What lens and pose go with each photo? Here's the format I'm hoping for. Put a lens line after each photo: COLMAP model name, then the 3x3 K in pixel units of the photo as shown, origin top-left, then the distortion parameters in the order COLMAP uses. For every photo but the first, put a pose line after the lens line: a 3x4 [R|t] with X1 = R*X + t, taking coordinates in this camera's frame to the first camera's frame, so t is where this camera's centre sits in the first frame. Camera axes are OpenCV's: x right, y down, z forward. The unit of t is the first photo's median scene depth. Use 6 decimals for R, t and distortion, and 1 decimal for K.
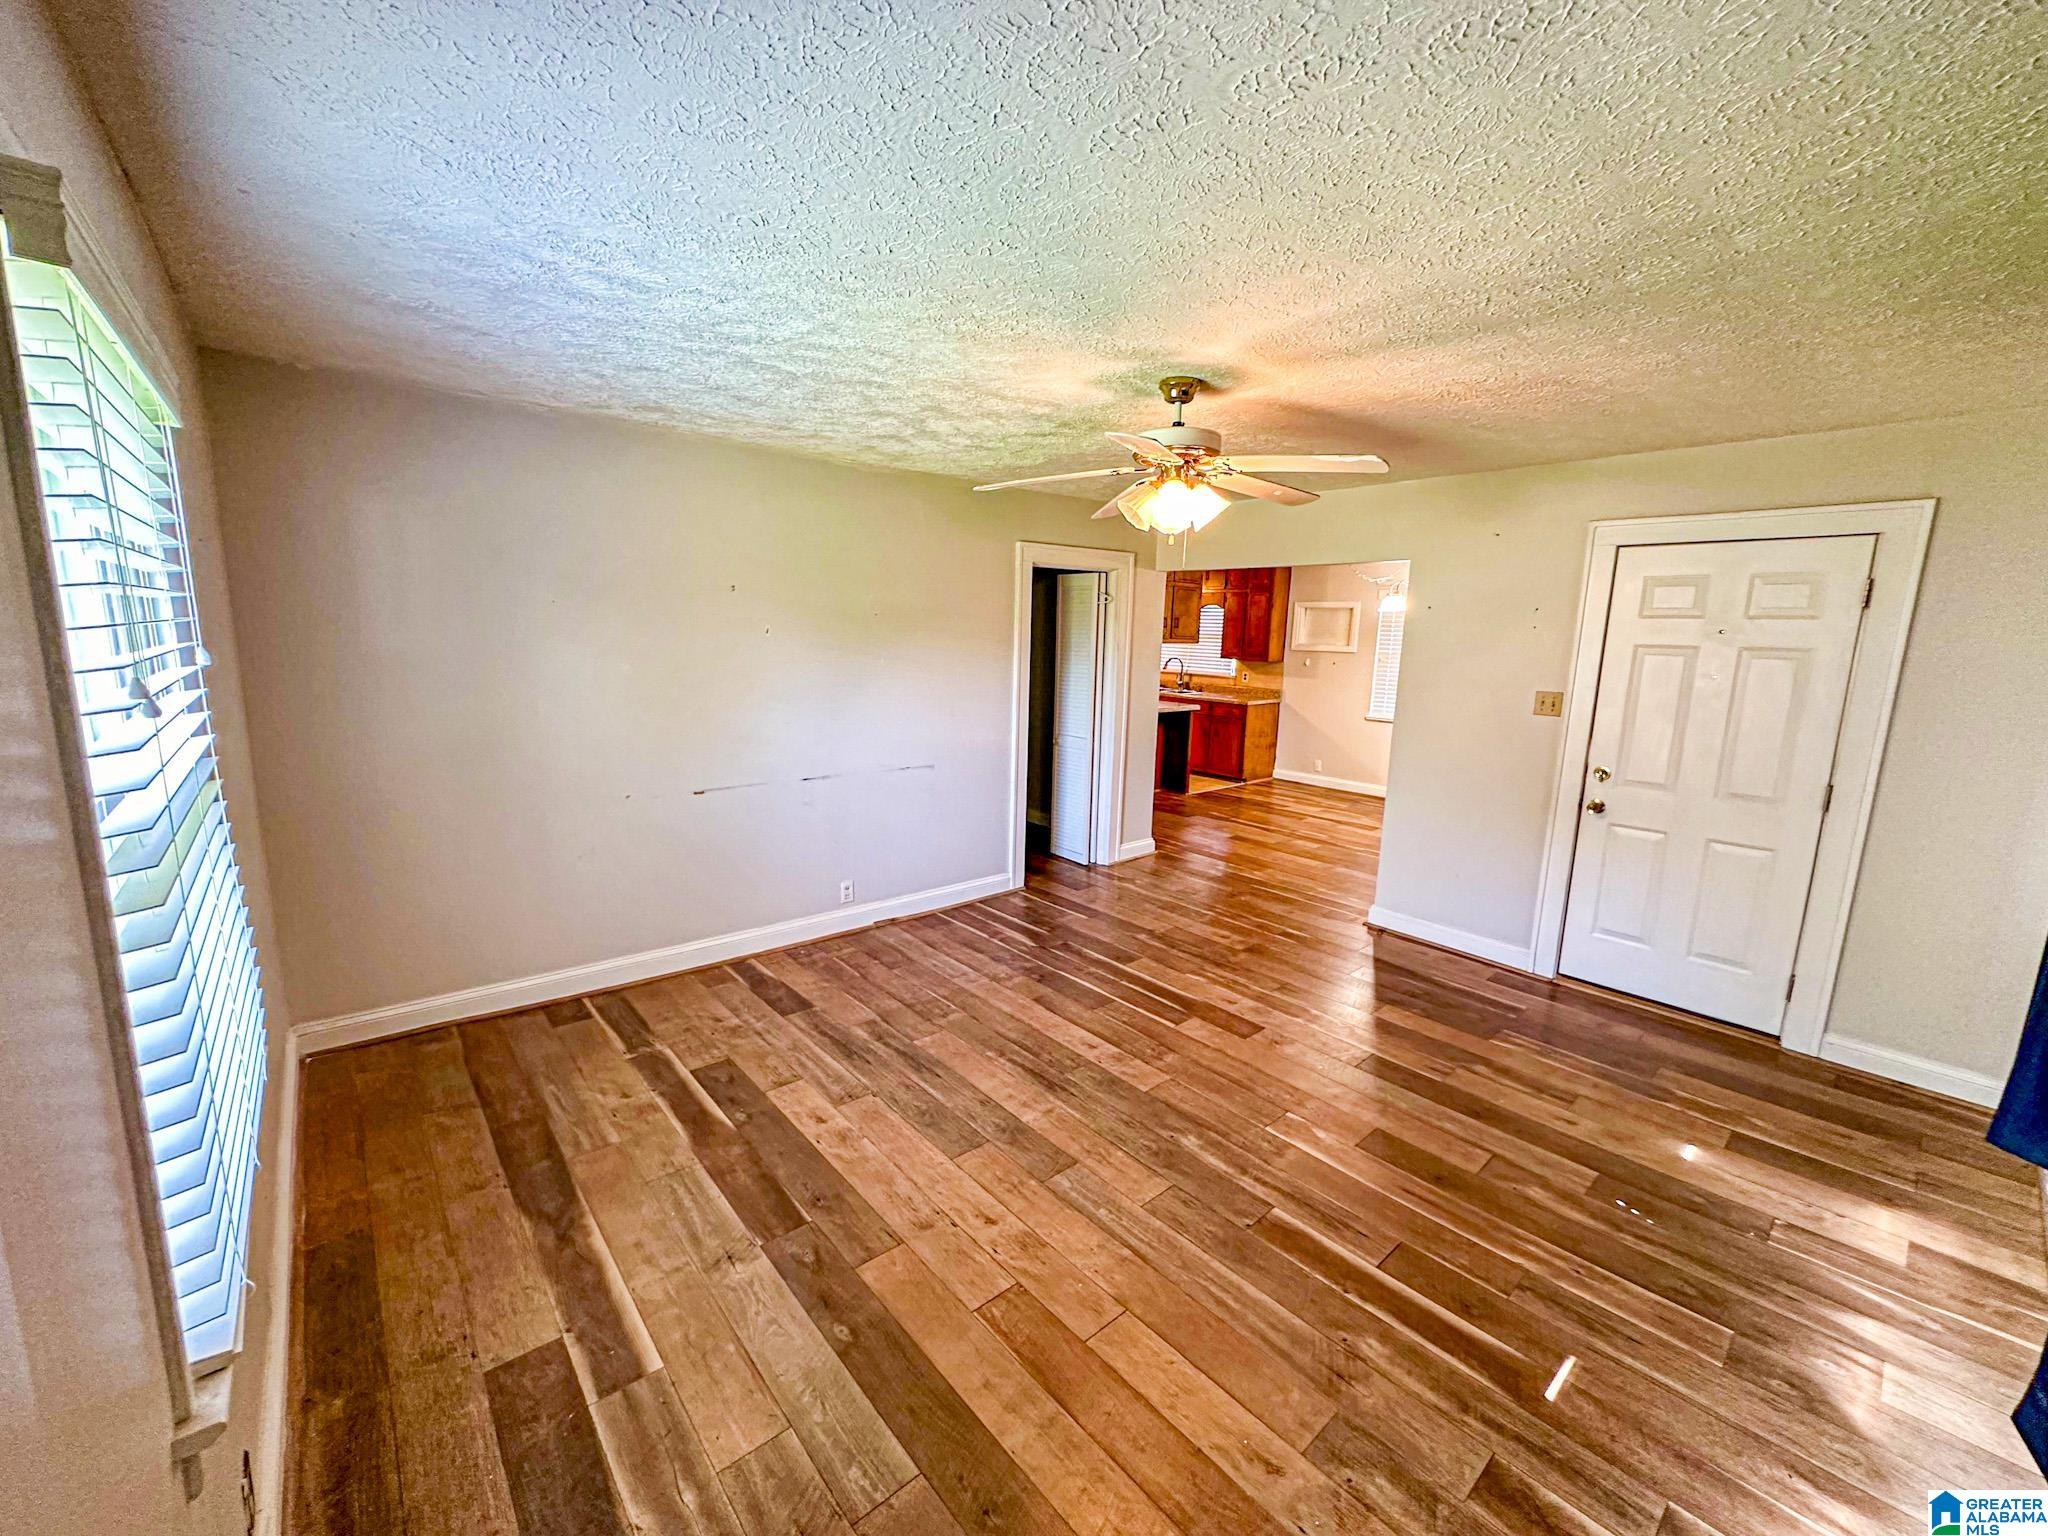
lens RADIAL K [[820.4, 0, 1017.1], [0, 820.4, 766.4], [0, 0, 1]] dist [-0.000580, -0.000351]
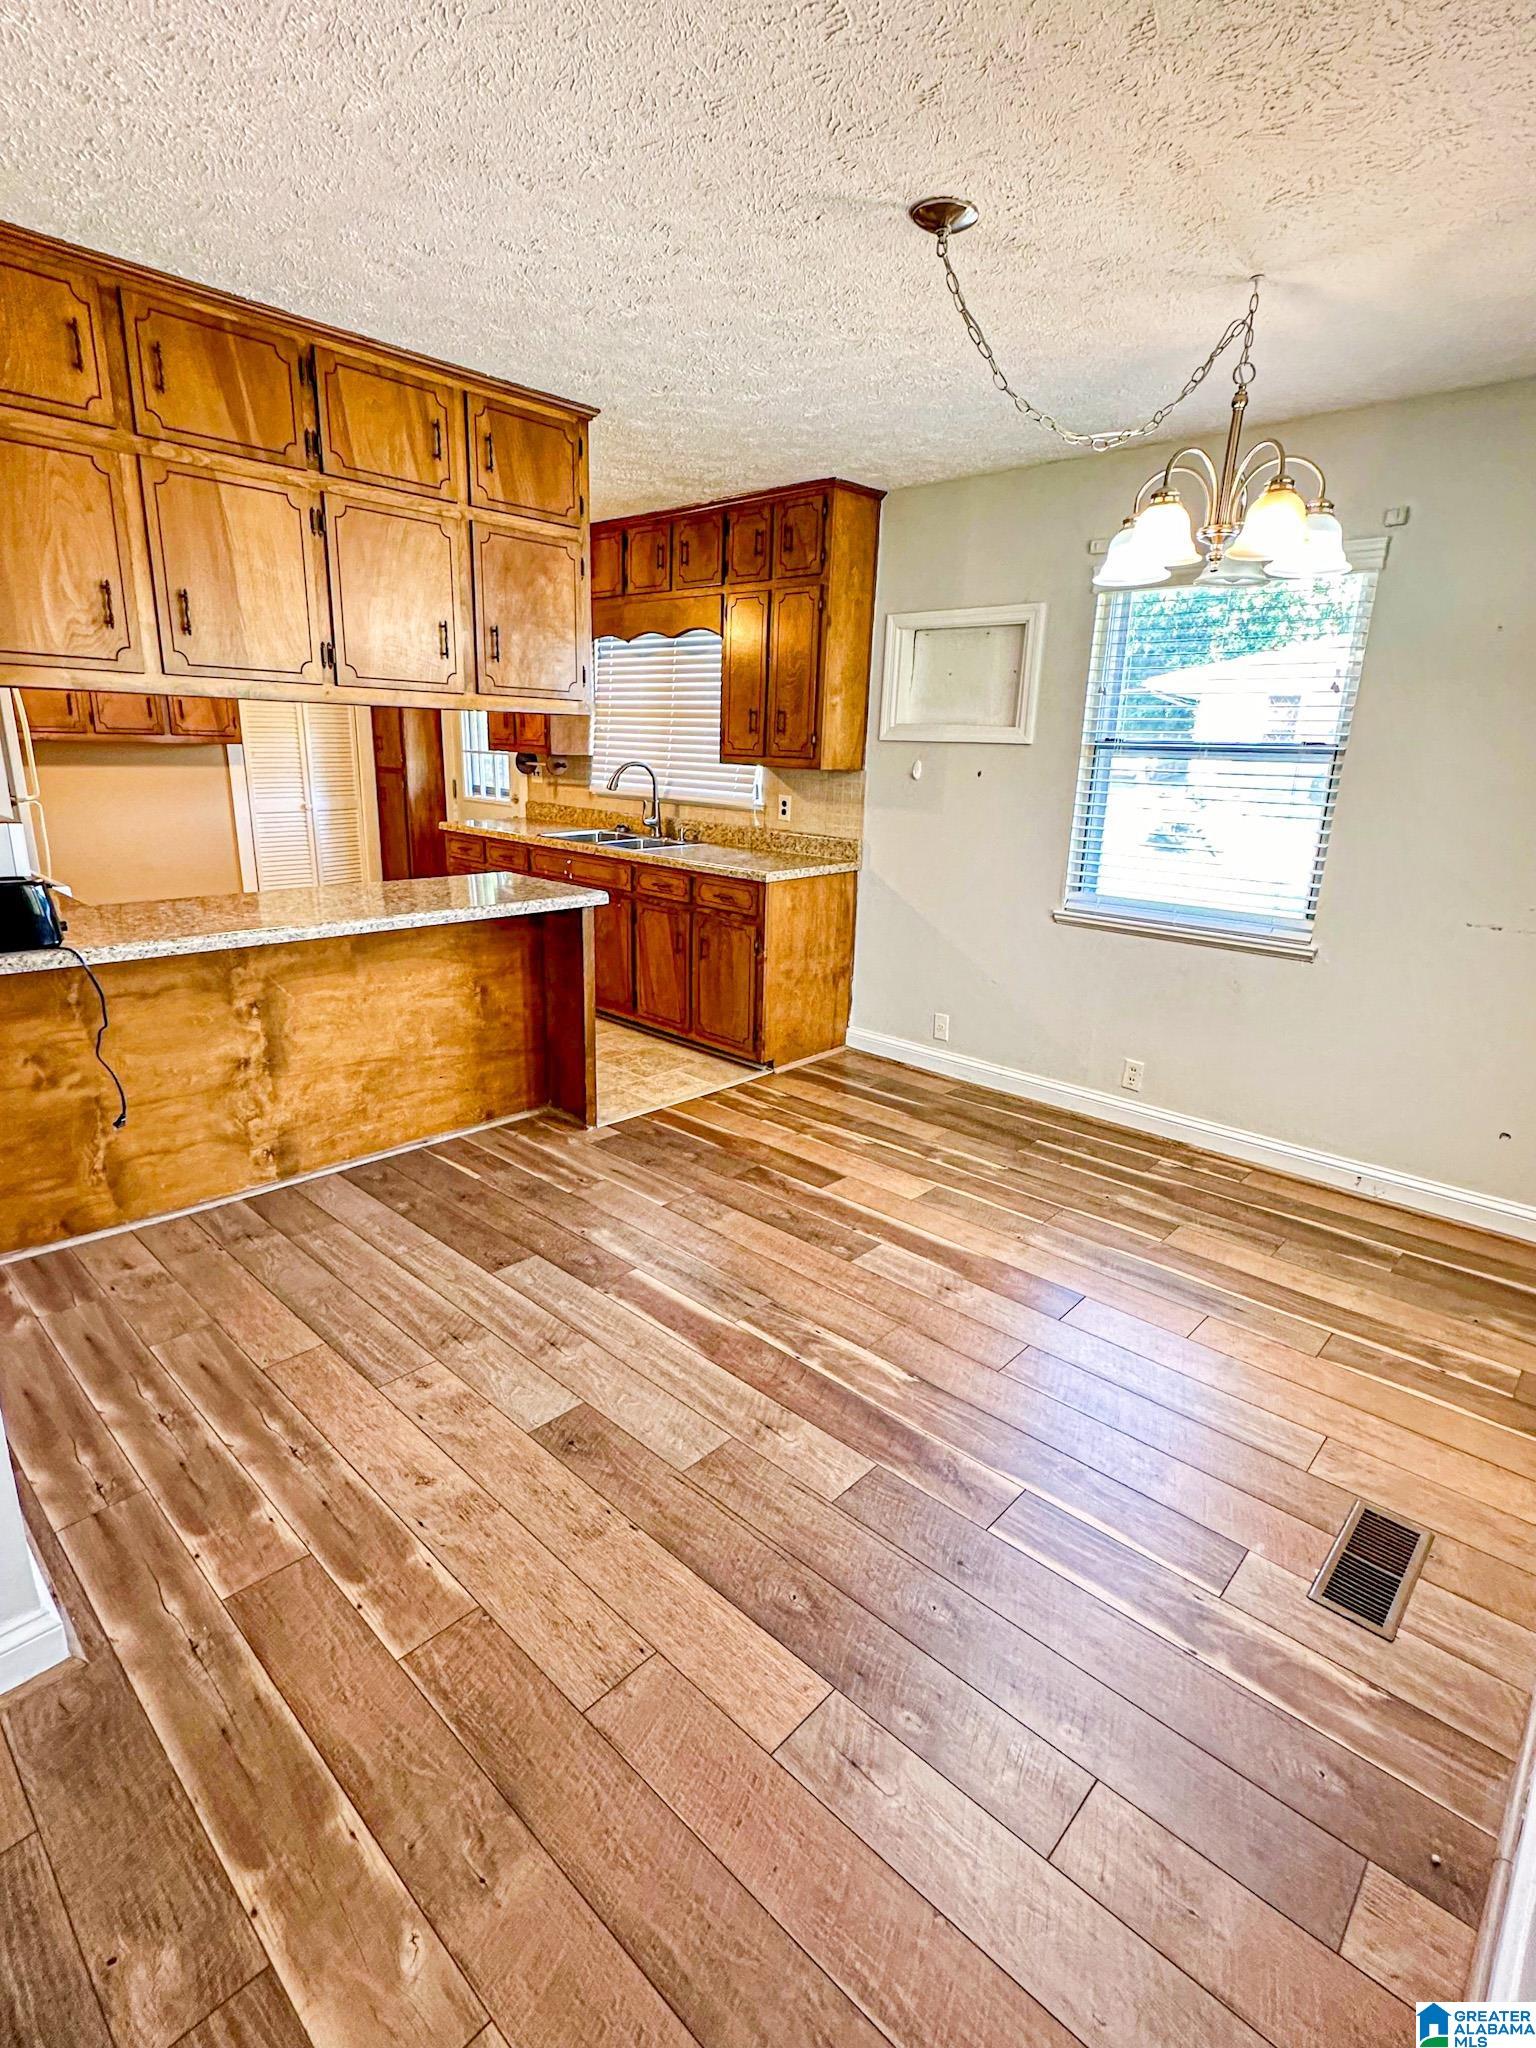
lens RADIAL K [[981.5, 0, 761.5], [0, 981.5, 1034.6], [0, 0, 1]] dist [-0.001488, -0.000139]
pose [[0.994064, -0.027736, 0.105206, 0.527261], [0.014263, 0.991836, 0.126719, -0.143545], [-0.107862, -0.124467, 0.986344, 1.217216]]
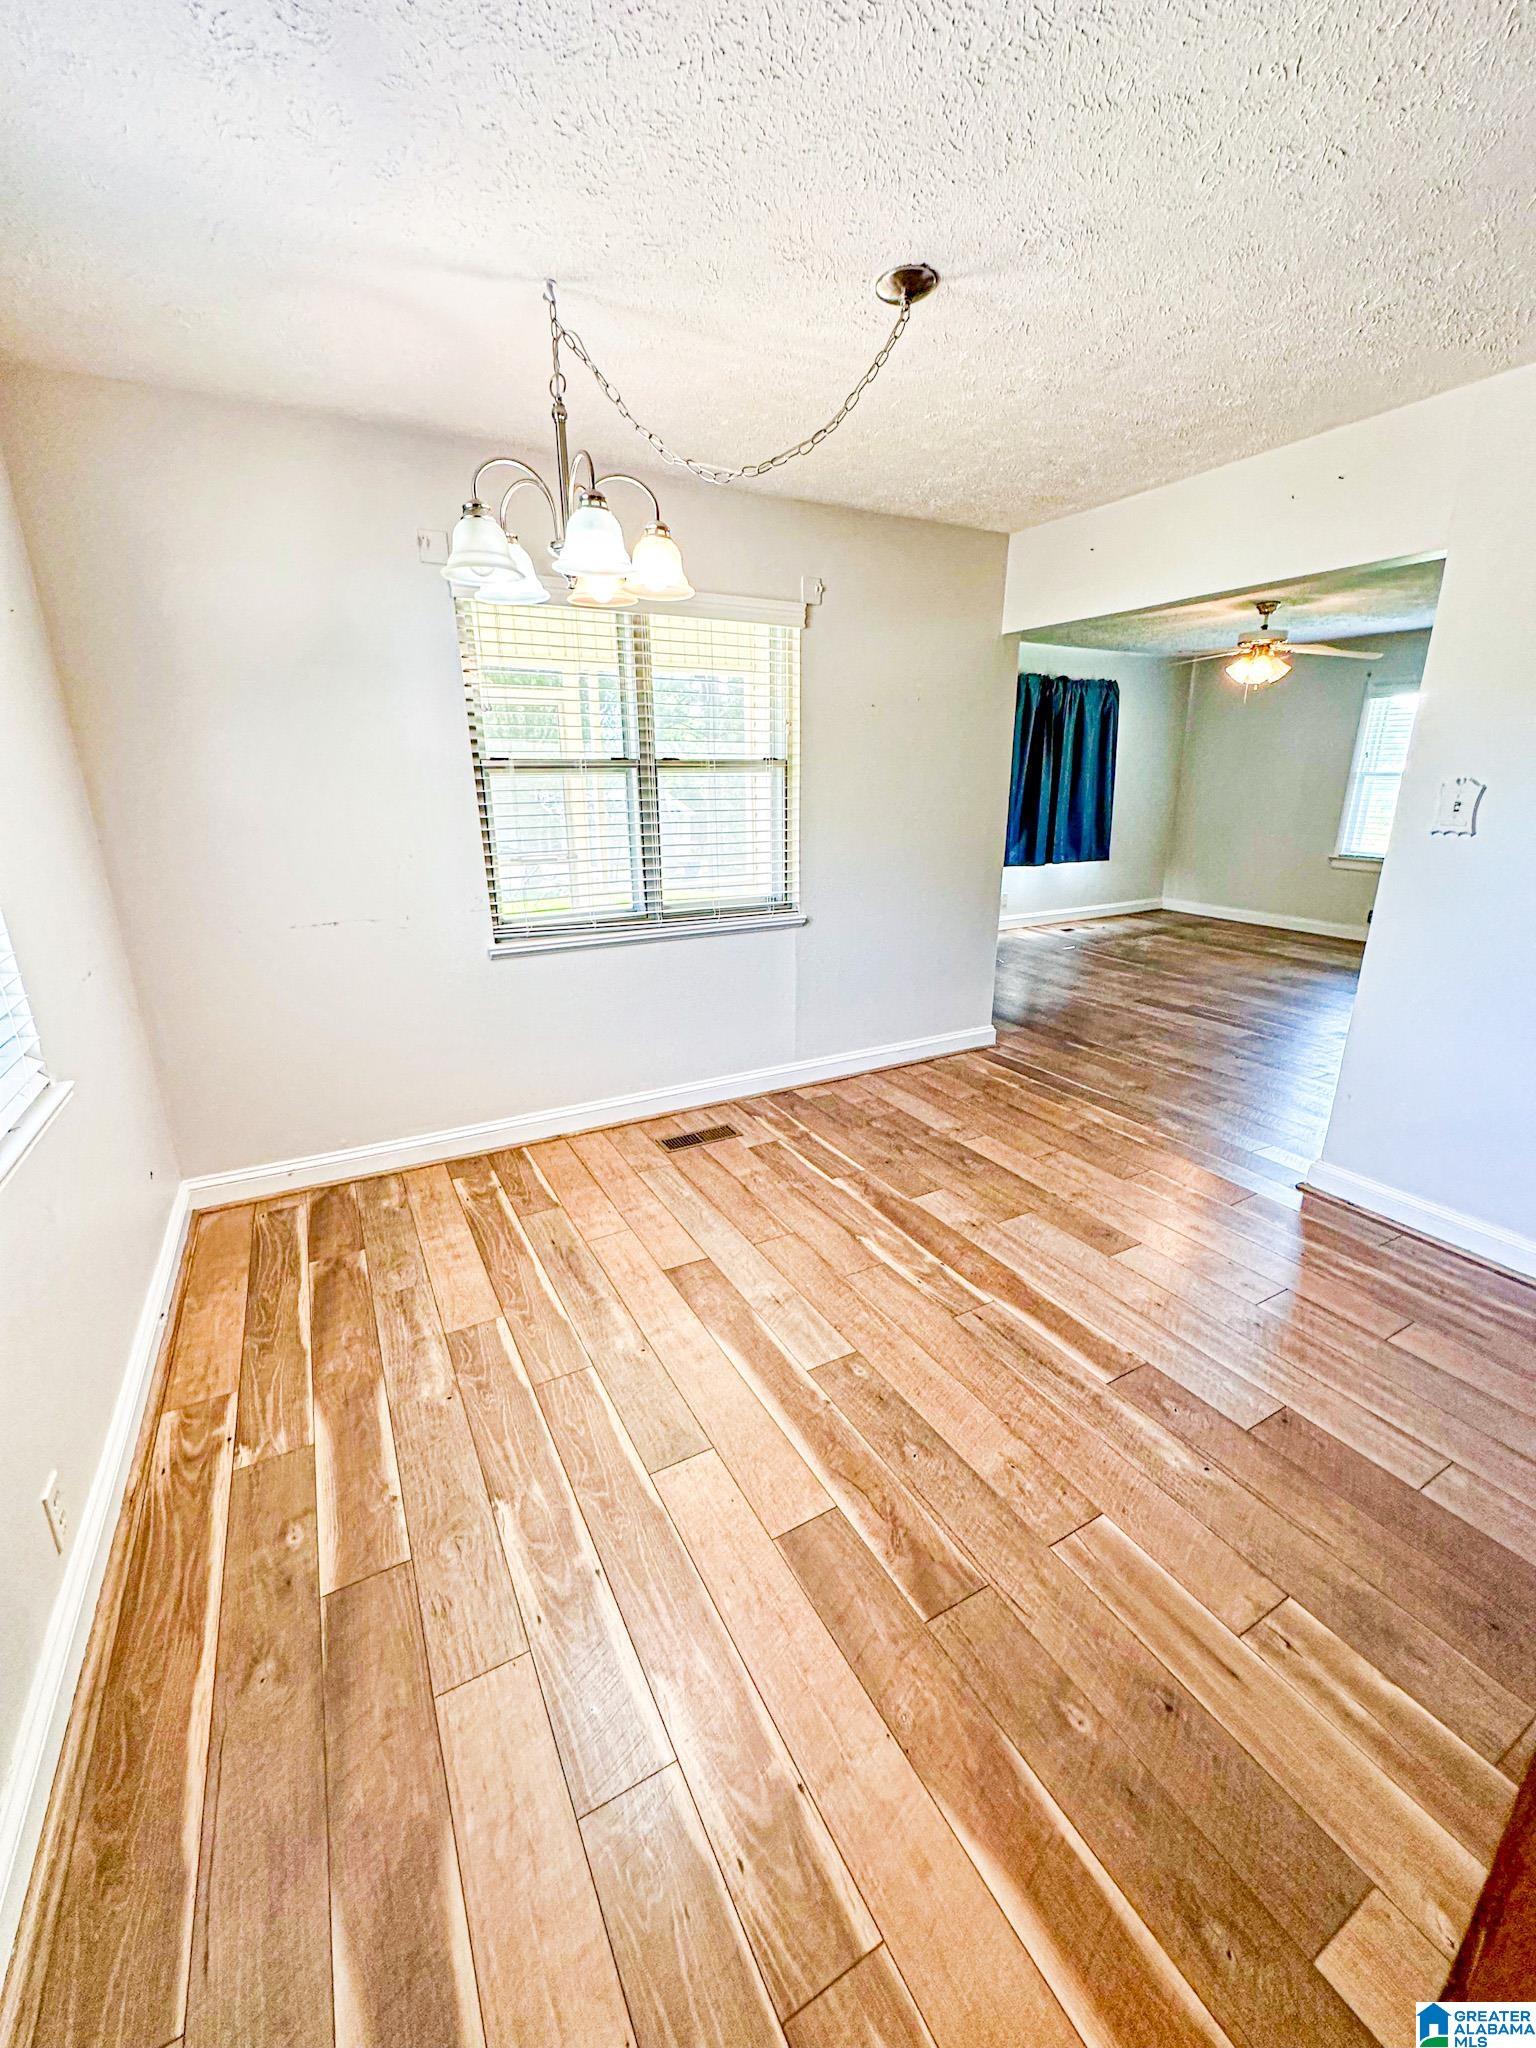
lens RADIAL K [[820.4, 0, 768.0], [0, 820.4, 1024.0], [0, 0, 1]] dist [-0.000580, -0.000351]
pose [[-0.979718, -0.076280, 0.185292, 0.643046], [0.016913, 0.889927, 0.455789, -0.336070], [-0.199664, 0.449679, -0.870588, 2.348954]]
